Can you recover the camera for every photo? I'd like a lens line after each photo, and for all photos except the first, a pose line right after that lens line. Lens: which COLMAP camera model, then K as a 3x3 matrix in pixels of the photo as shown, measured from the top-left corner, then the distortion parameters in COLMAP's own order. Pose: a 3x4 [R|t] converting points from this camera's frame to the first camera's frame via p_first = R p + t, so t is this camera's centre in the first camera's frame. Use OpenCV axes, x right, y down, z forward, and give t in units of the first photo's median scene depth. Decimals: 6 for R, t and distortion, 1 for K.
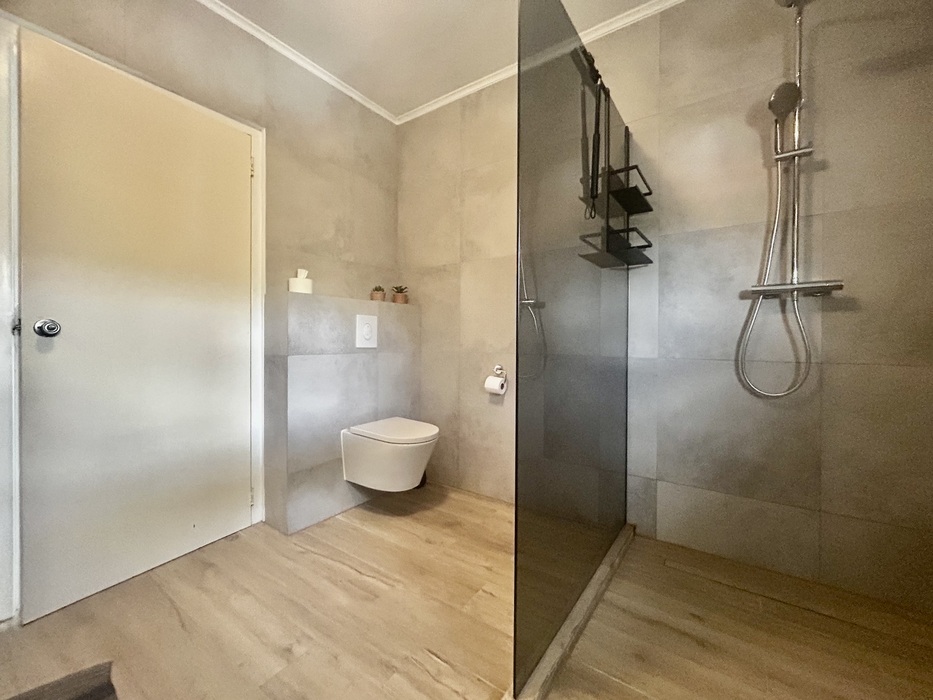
lens RADIAL K [[375.6, 0, 468.7], [0, 375.6, 344.3], [0, 0, 1]] dist [-0.013810, -0.000394]
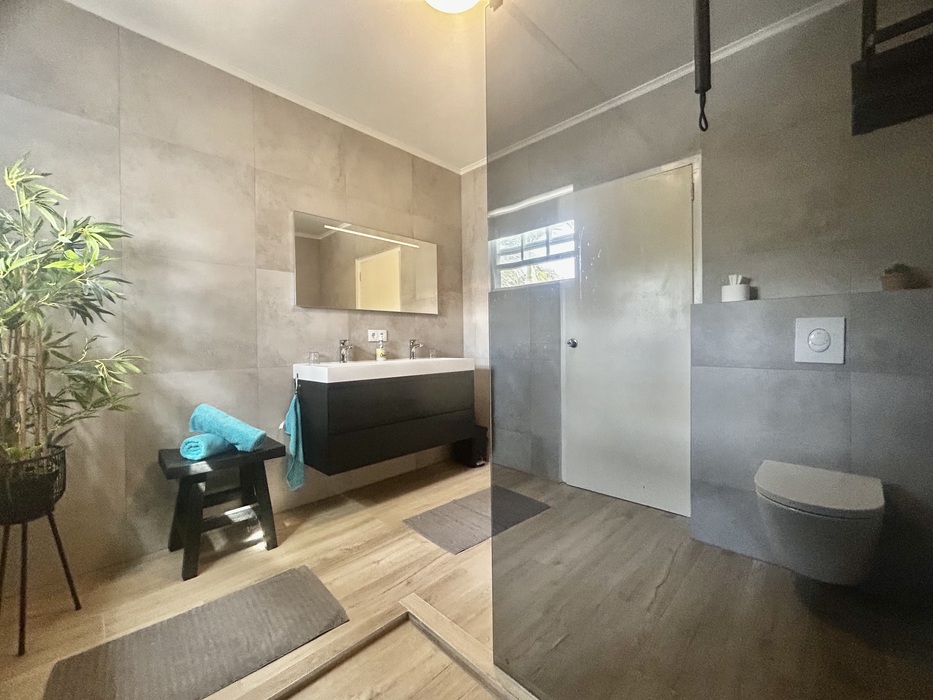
lens RADIAL K [[375.6, 0, 468.7], [0, 375.6, 344.3], [0, 0, 1]] dist [-0.013810, -0.000394]
pose [[-0.163915, 0.006864, -0.986451, 0.651967], [-0.002525, 0.999970, 0.007378, -0.034914], [0.986471, 0.003701, -0.163892, 0.561179]]
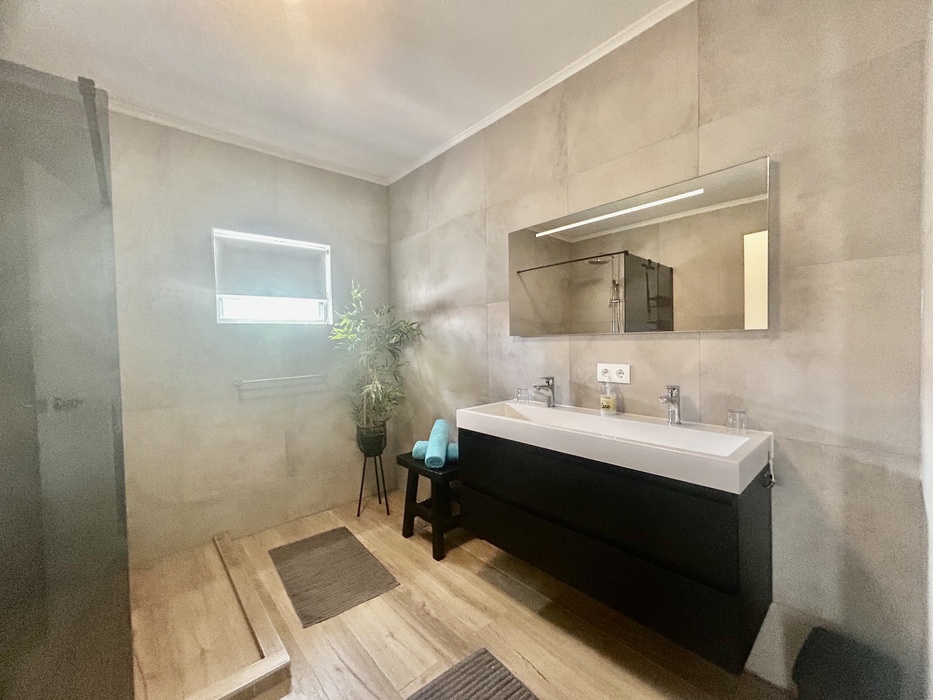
lens RADIAL K [[379.0, 0, 466.5], [0, 379.0, 350.0], [0, 0, 1]] dist [0.000559, 0.000089]
pose [[-0.973495, 0.009558, 0.228509, -0.618754], [0.018971, 0.999058, 0.039030, -0.159206], [-0.227921, 0.042331, -0.972759, 0.958675]]
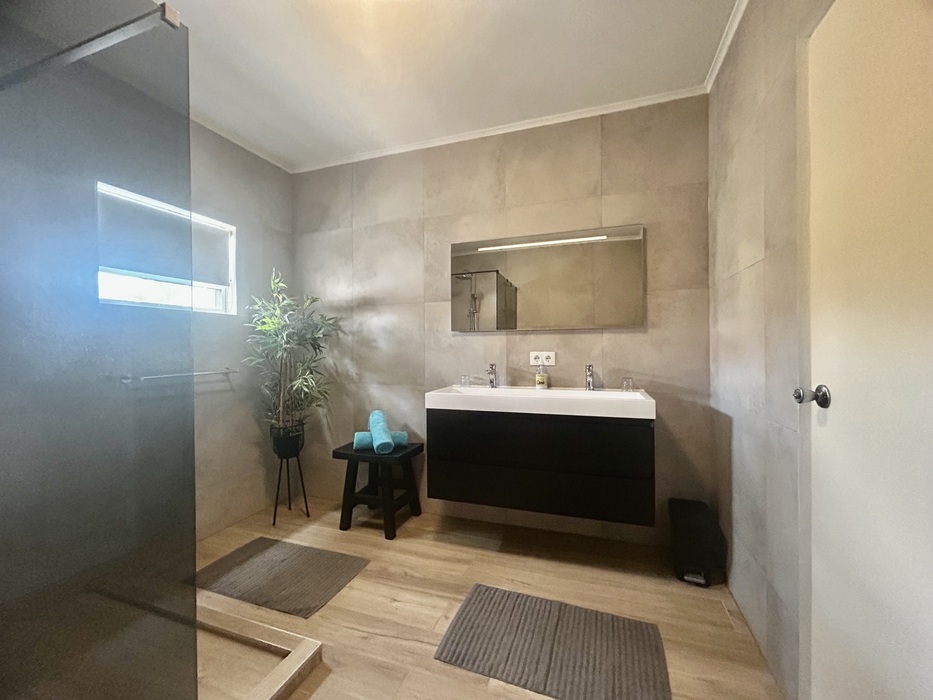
lens RADIAL K [[374.2, 0, 469.1], [0, 374.2, 349.9], [0, 0, 1]] dist [-0.009032, -0.000152]
pose [[-0.962477, 0.004202, -0.271330, -0.177517], [0.000586, 0.999910, 0.013406, -0.104046], [0.271362, 0.012744, -0.962393, 1.105951]]
